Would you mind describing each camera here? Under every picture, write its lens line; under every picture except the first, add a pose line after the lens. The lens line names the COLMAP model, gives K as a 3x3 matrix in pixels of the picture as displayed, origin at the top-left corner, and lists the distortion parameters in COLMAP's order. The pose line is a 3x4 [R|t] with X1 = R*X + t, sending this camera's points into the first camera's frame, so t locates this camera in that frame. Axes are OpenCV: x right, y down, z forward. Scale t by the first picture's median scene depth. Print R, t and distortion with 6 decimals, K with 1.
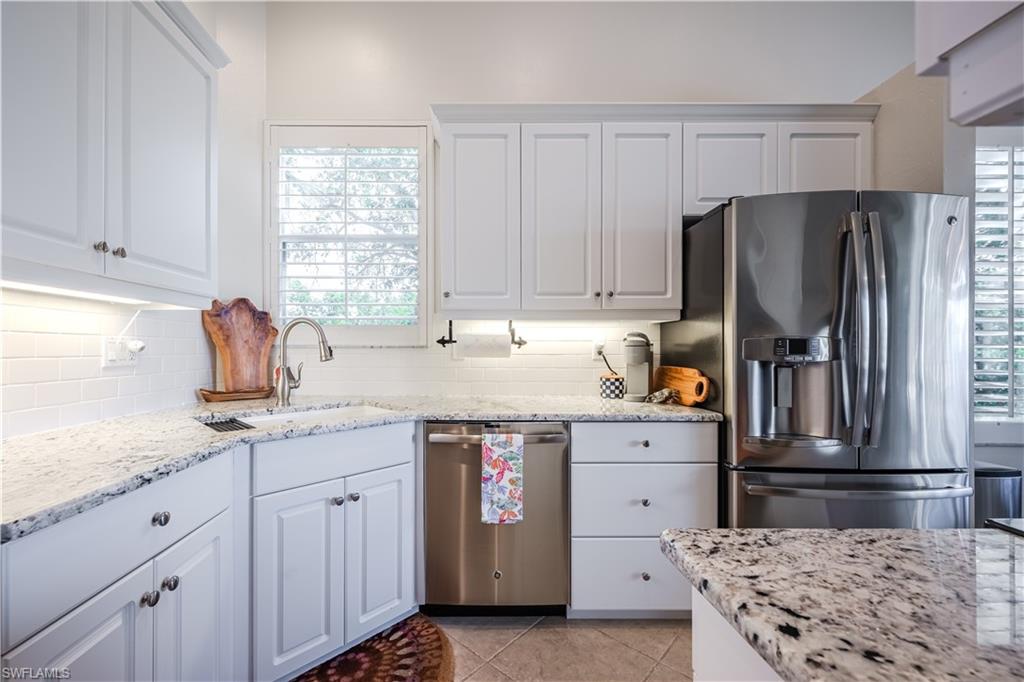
lens RADIAL K [[408.7, 0, 511.3], [0, 408.7, 347.6], [0, 0, 1]] dist [-0.000185, -0.000001]
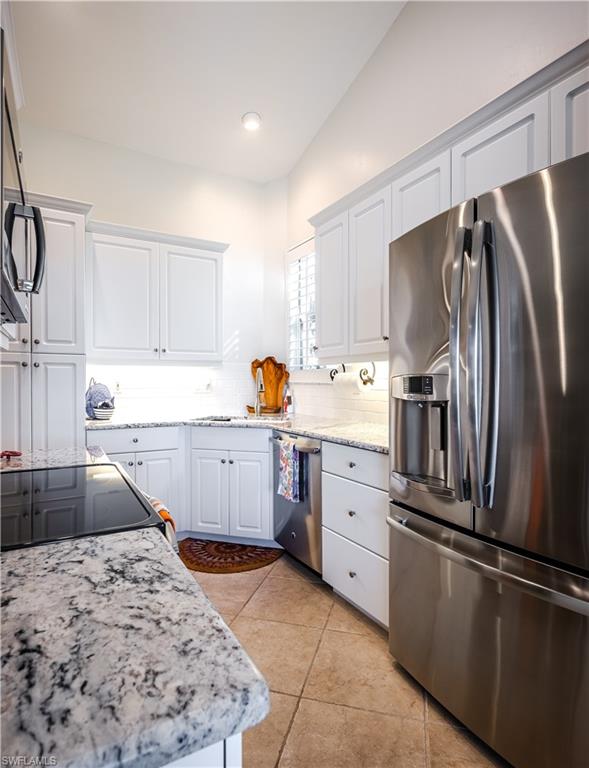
lens RADIAL K [[418.0, 0, 294.5], [0, 418.0, 384.0], [0, 0, 1]] dist [0.000858, 0.000329]
pose [[0.498486, 0.000429, -0.866898, 1.356941], [0.005203, 0.999980, 0.003486, -0.009614], [0.866882, -0.006248, 0.498474, 0.244468]]
